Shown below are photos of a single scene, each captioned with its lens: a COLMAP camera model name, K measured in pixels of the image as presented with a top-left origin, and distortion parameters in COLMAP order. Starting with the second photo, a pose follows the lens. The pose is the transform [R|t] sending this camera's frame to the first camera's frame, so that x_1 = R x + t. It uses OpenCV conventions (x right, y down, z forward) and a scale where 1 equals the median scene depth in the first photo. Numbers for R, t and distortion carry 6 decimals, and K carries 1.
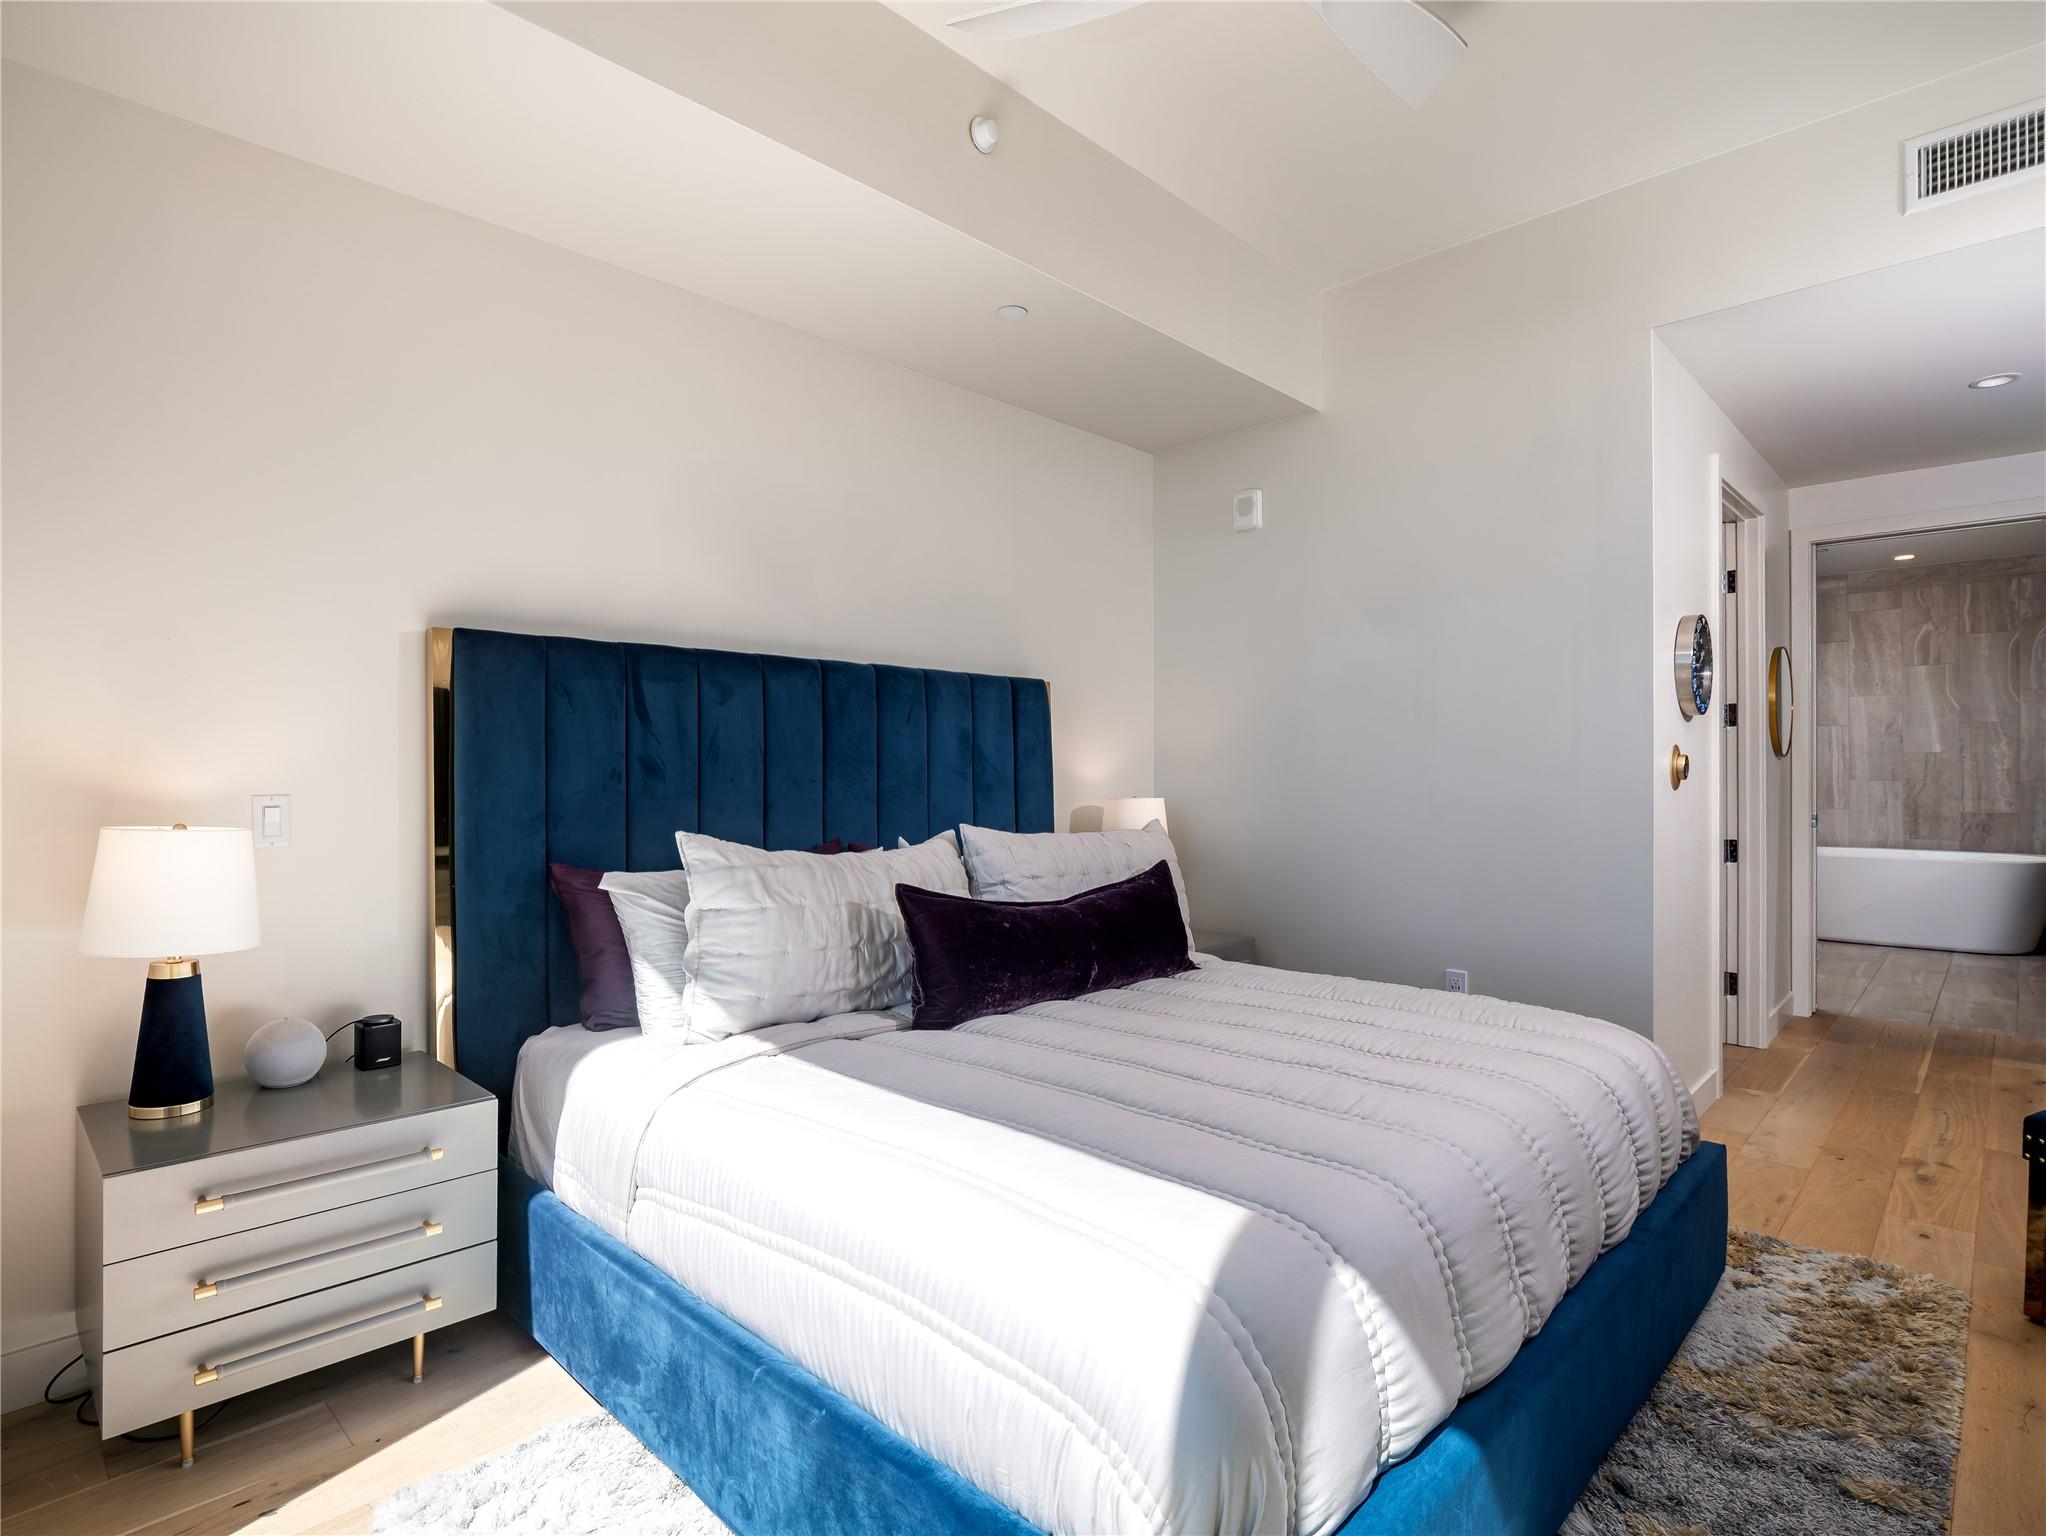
lens RADIAL K [[1071.6, 0, 1023.0], [0, 1071.6, 768.0], [0, 0, 1]] dist [-0.031064, 0.015385]
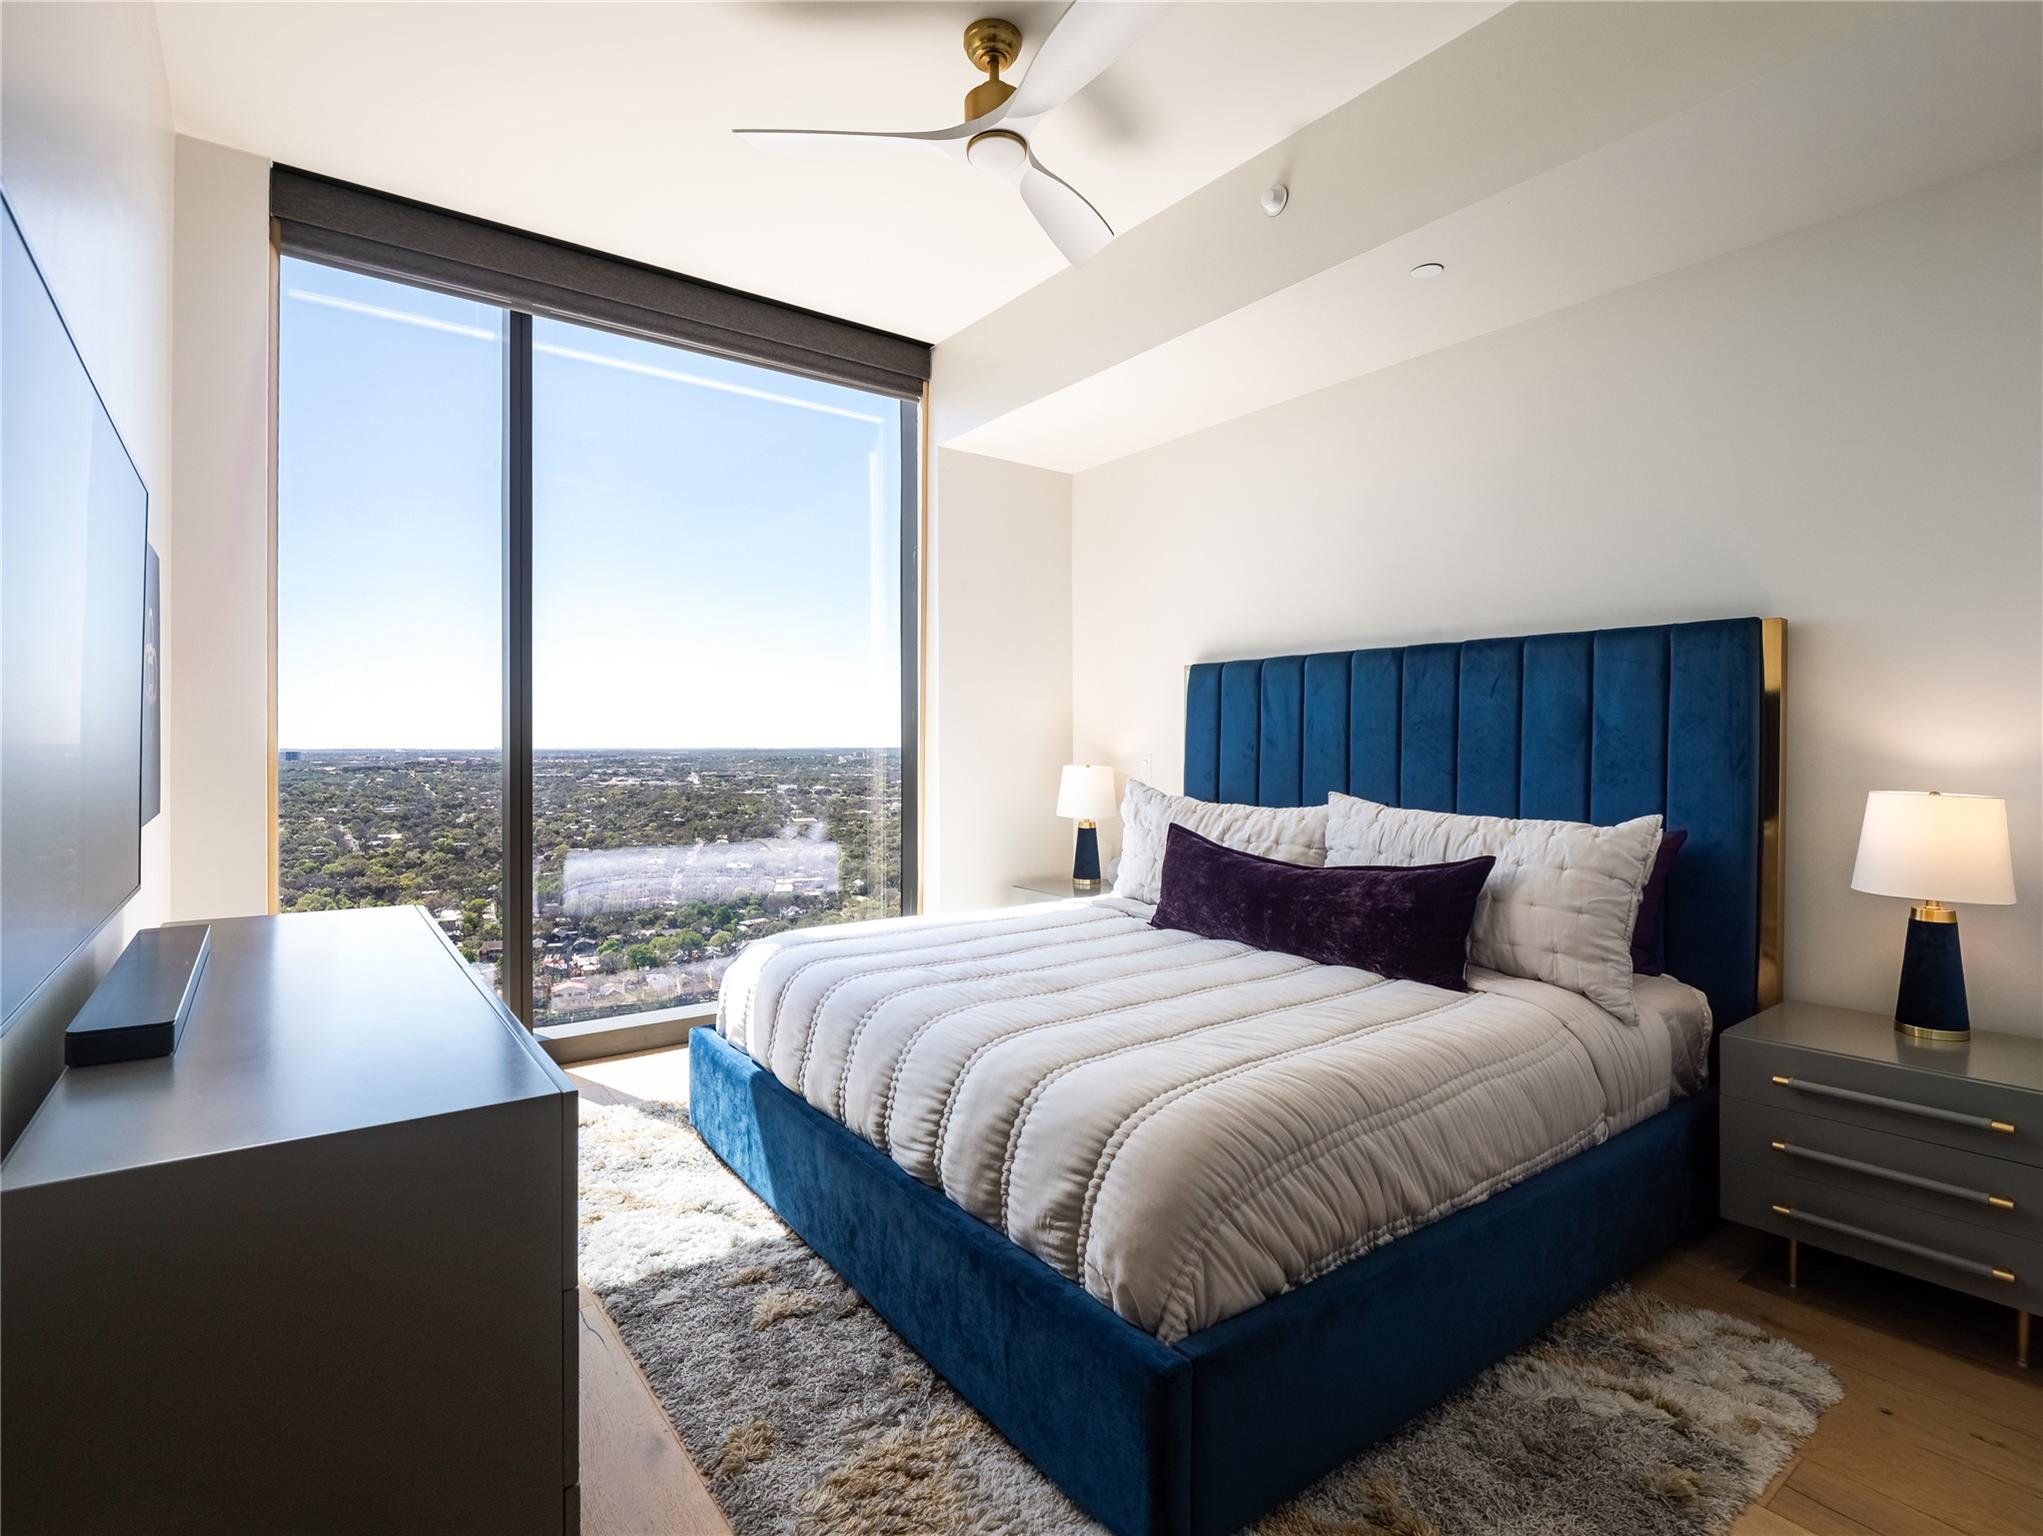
lens RADIAL K [[978.2, 0, 1022.6], [0, 978.2, 760.3], [0, 0, 1]] dist [0.003912, -0.004073]
pose [[-0.163322, 0.027149, -0.986199, 0.883353], [0.016988, 0.999550, 0.024703, -0.011314], [0.986427, -0.012719, -0.163710, 0.735785]]
